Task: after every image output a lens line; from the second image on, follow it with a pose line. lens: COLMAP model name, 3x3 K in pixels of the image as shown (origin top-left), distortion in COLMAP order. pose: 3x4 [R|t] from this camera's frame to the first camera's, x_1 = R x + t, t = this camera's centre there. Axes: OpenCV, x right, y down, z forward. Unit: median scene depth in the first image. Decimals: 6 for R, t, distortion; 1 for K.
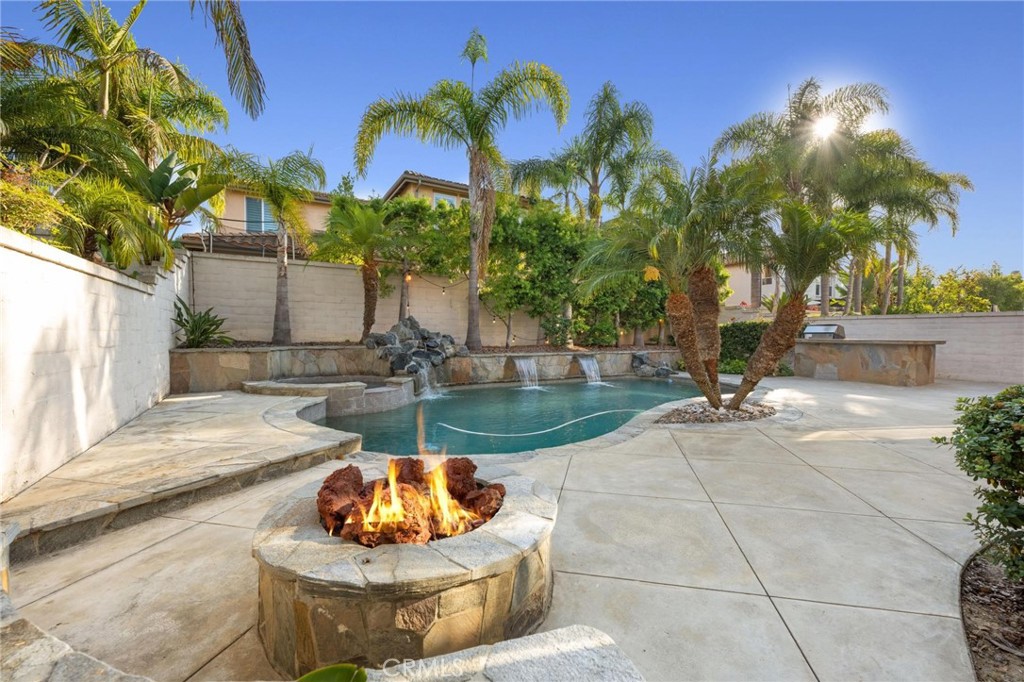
lens RADIAL K [[405.0, 0, 515.4], [0, 405.0, 339.6], [0, 0, 1]] dist [-0.000216, 0.000387]
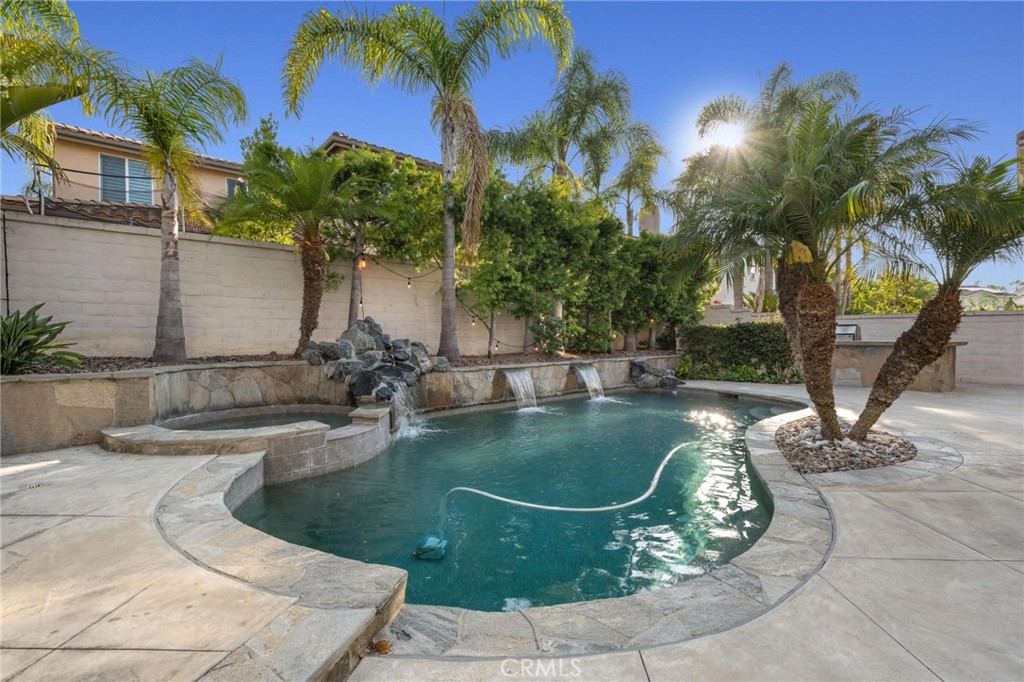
lens RADIAL K [[435.5, 0, 511.1], [0, 435.5, 337.1], [0, 0, 1]] dist [0.002292, -0.000702]
pose [[0.985285, -0.011617, 0.170522, -0.132614], [0.013449, 0.999864, -0.009593, -0.010857], [-0.170387, 0.011745, 0.985307, 0.185491]]
